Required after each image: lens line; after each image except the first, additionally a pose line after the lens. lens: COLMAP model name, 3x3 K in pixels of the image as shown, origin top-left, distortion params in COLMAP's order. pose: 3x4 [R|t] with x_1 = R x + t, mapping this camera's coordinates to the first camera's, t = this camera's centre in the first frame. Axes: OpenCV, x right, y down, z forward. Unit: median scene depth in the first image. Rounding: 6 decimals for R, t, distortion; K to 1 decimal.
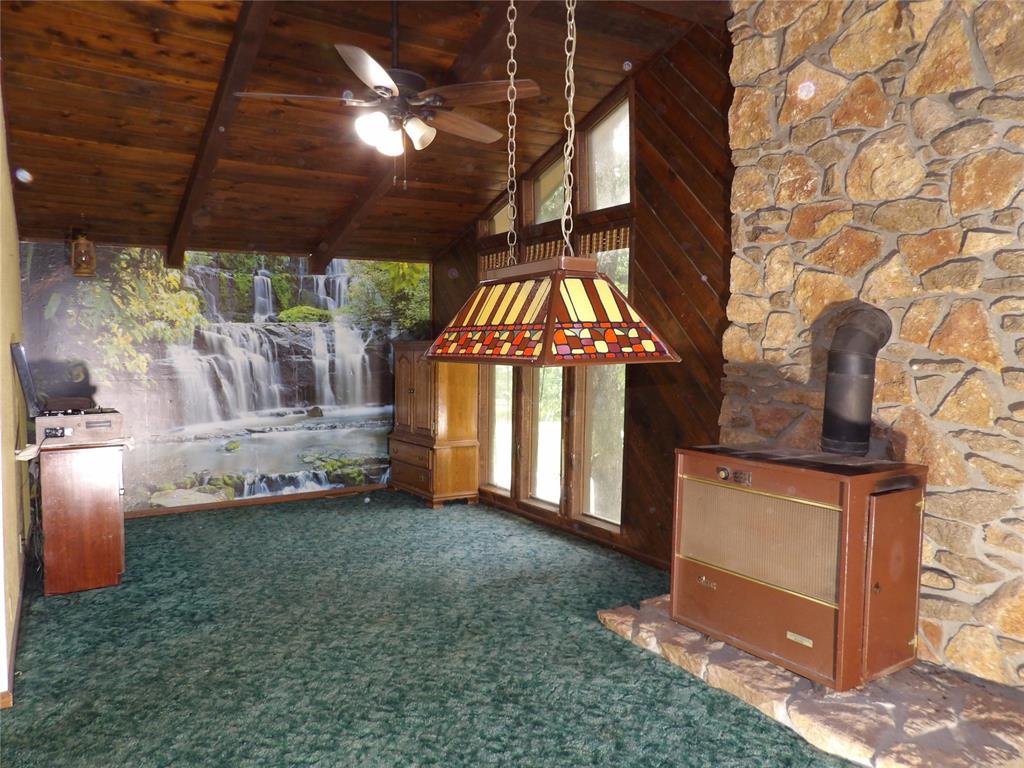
lens RADIAL K [[738.3, 0, 512.0], [0, 738.3, 384.0], [0, 0, 1]] dist [-0.036491, 0.052904]
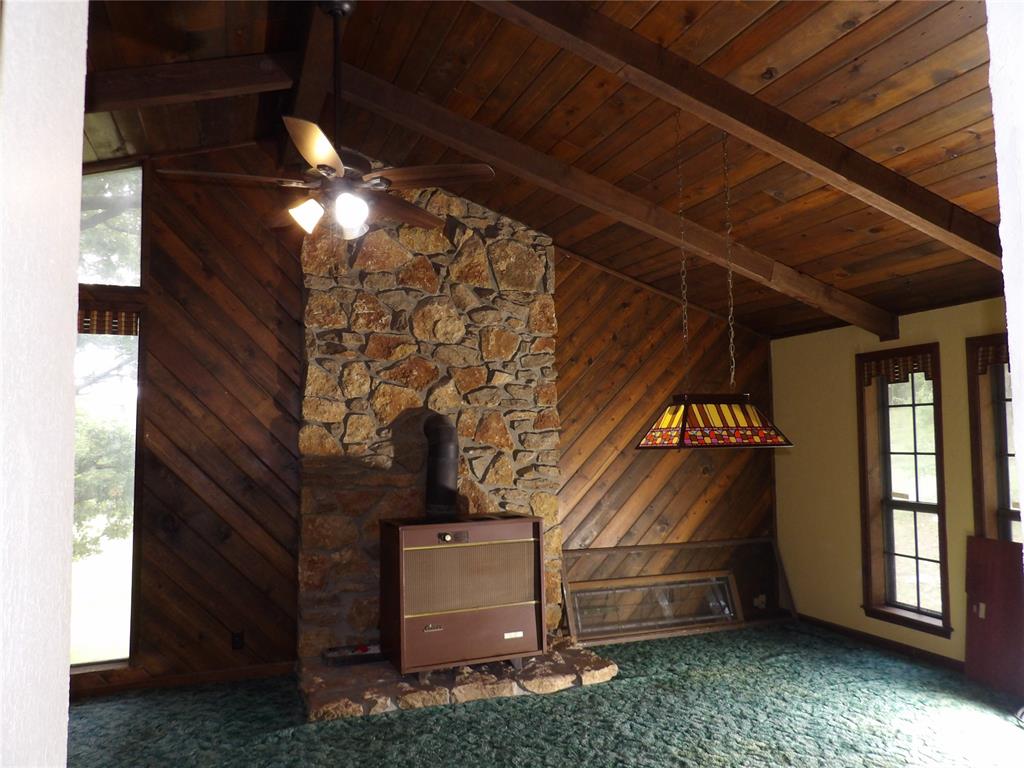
lens RADIAL K [[738.3, 0, 512.0], [0, 738.3, 384.0], [0, 0, 1]] dist [-0.036491, 0.052904]
pose [[0.187516, 0.057144, 0.980598, -0.902396], [0.067145, 0.995226, -0.070836, -0.046143], [-0.979964, 0.079125, 0.182784, 0.558719]]
